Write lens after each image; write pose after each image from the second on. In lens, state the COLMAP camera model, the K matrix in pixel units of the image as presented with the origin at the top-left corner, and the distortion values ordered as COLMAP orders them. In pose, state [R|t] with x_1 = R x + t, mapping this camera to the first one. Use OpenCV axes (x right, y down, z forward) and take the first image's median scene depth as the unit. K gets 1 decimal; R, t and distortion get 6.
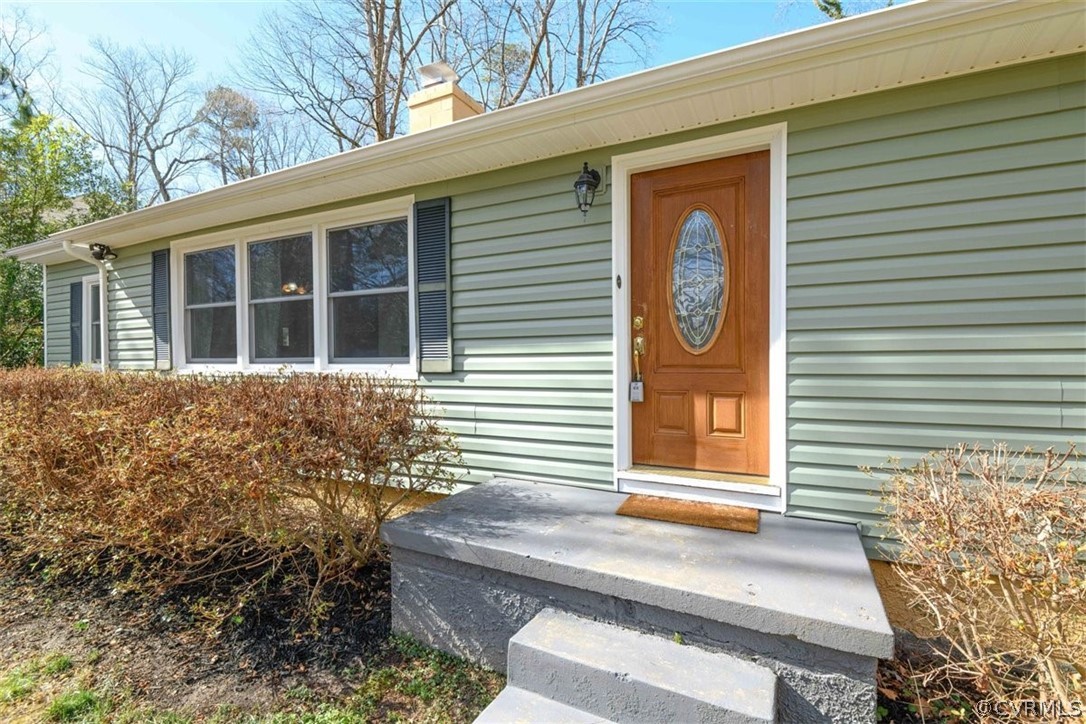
lens RADIAL K [[490.1, 0, 568.9], [0, 490.1, 360.6], [0, 0, 1]] dist [0.023495, -0.025683]
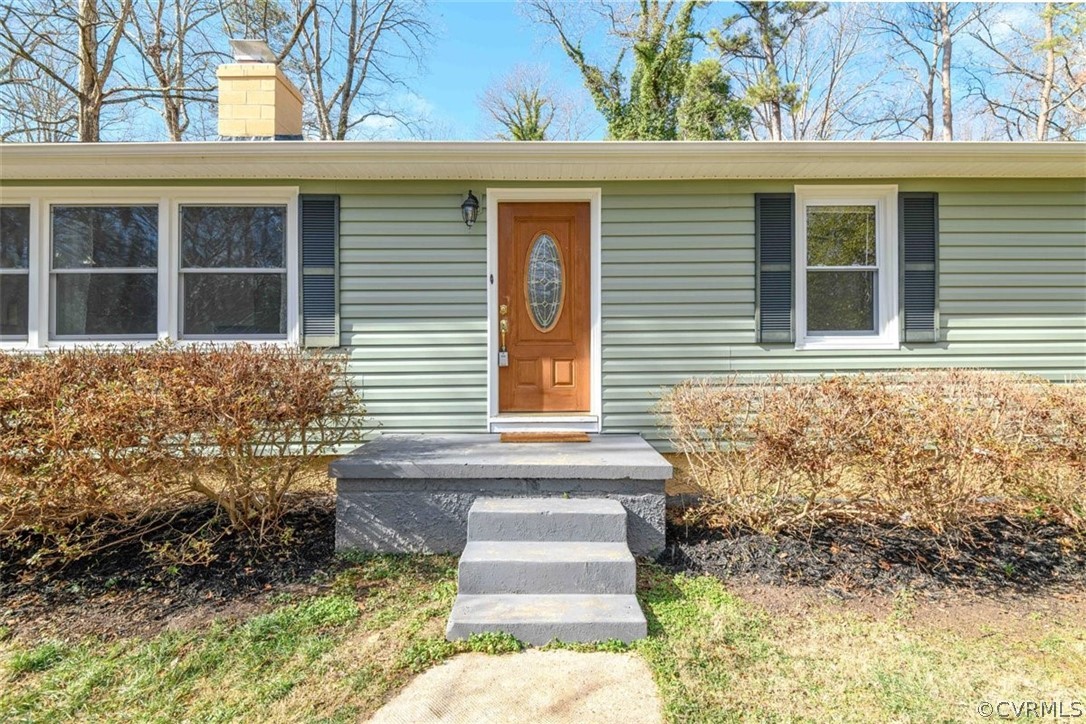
lens RADIAL K [[528.6, 0, 555.8], [0, 528.6, 348.5], [0, 0, 1]] dist [0.042982, -0.032427]
pose [[0.879811, 0.003199, 0.475313, -0.442735], [0.006058, 0.999821, -0.017941, 0.061734], [-0.475285, 0.018664, 0.879634, -0.386965]]
